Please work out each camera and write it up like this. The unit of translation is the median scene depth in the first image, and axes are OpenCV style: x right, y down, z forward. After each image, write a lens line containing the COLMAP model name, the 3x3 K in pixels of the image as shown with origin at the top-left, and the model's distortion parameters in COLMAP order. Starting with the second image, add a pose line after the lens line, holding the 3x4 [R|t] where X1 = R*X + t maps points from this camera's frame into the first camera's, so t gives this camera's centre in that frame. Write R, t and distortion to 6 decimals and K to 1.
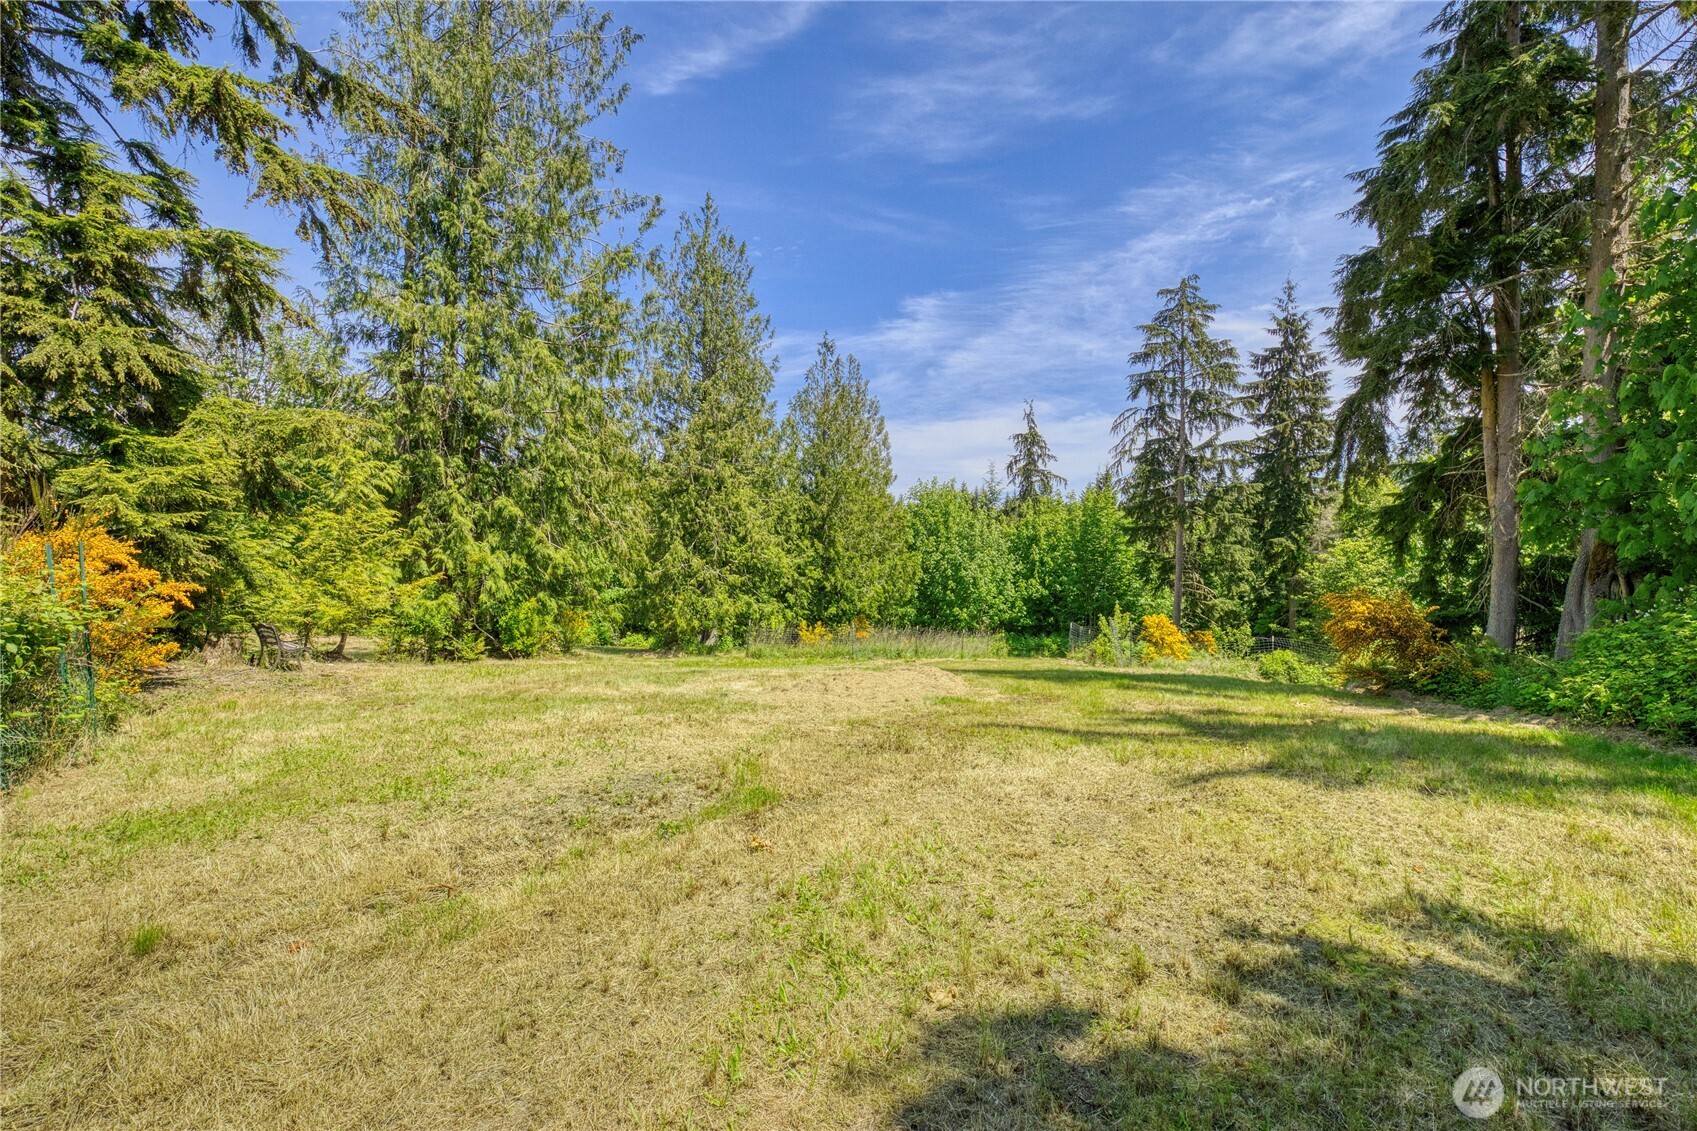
lens RADIAL K [[784.9, 0, 847.4], [0, 784.9, 563.2], [0, 0, 1]] dist [-0.015830, -0.000034]
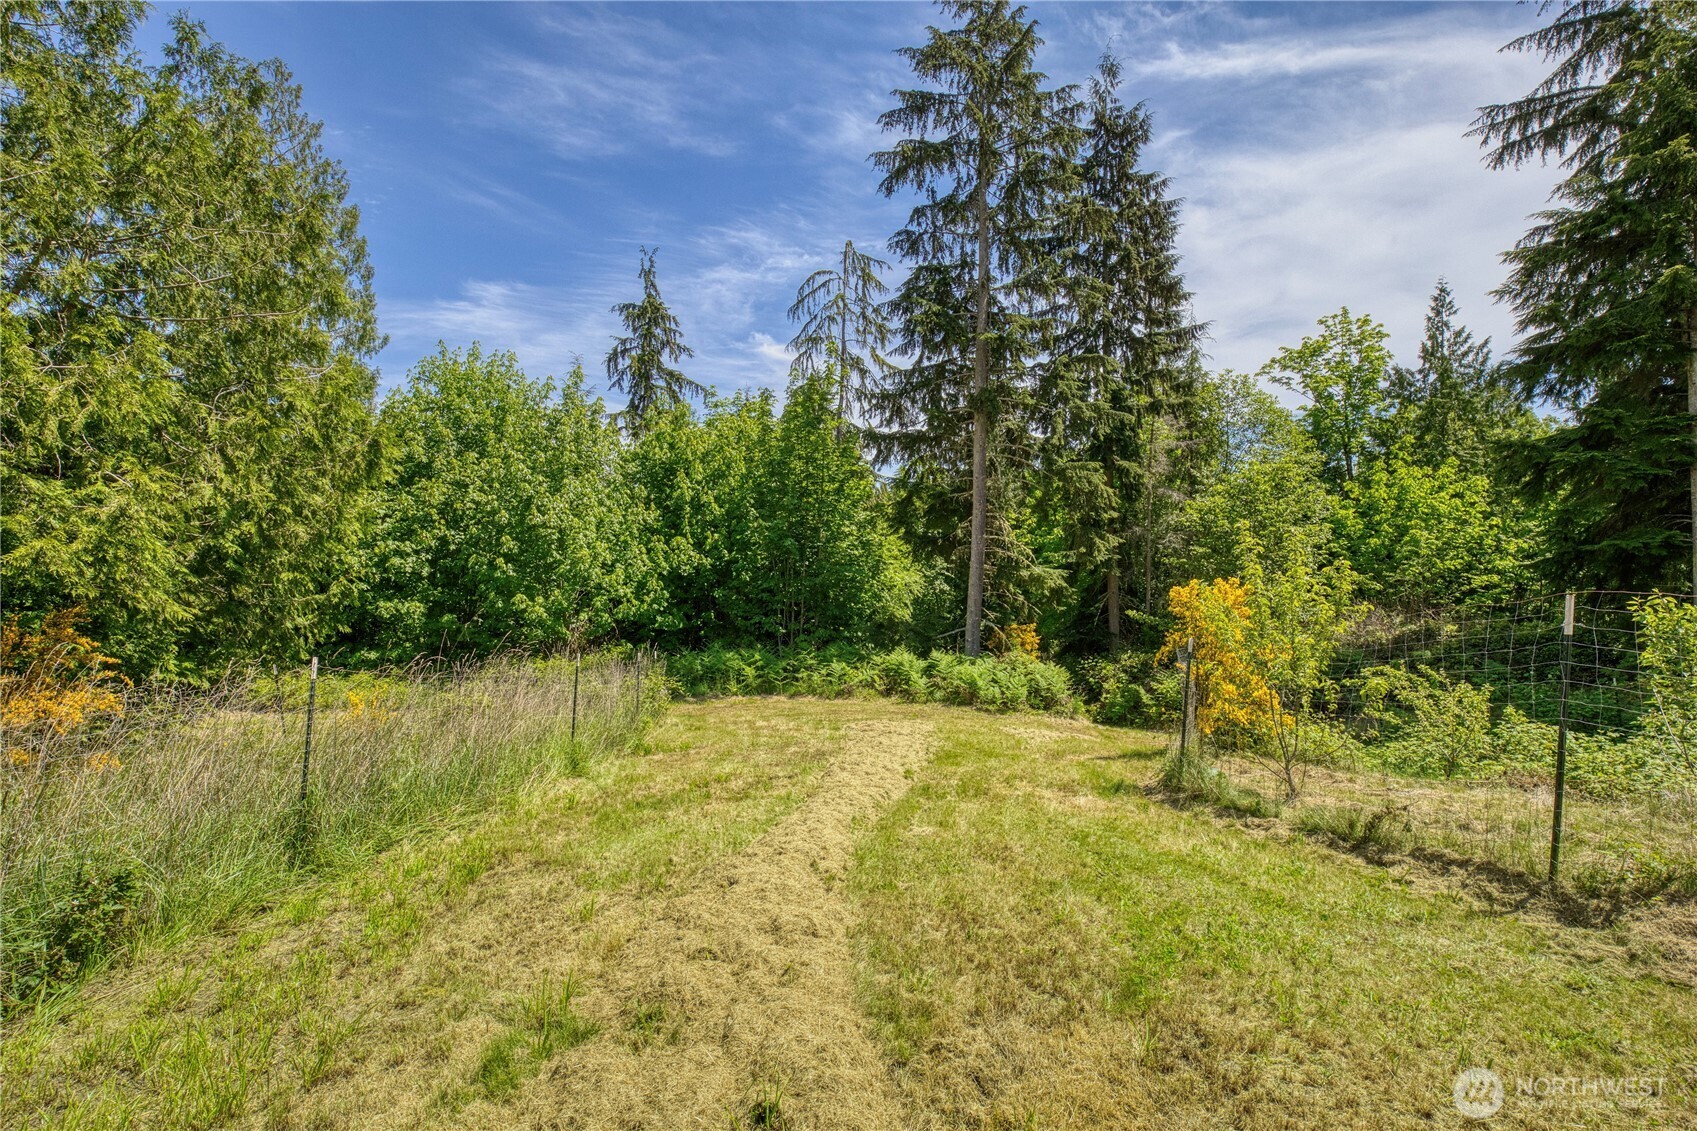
lens RADIAL K [[784.9, 0, 849.2], [0, 784.9, 563.4], [0, 0, 1]] dist [-0.015830, -0.000034]
pose [[0.845980, 0.008718, 0.533143, 0.058212], [-0.004236, 0.999945, -0.009631, 0.041782], [-0.533197, 0.005889, 0.845970, 0.512144]]
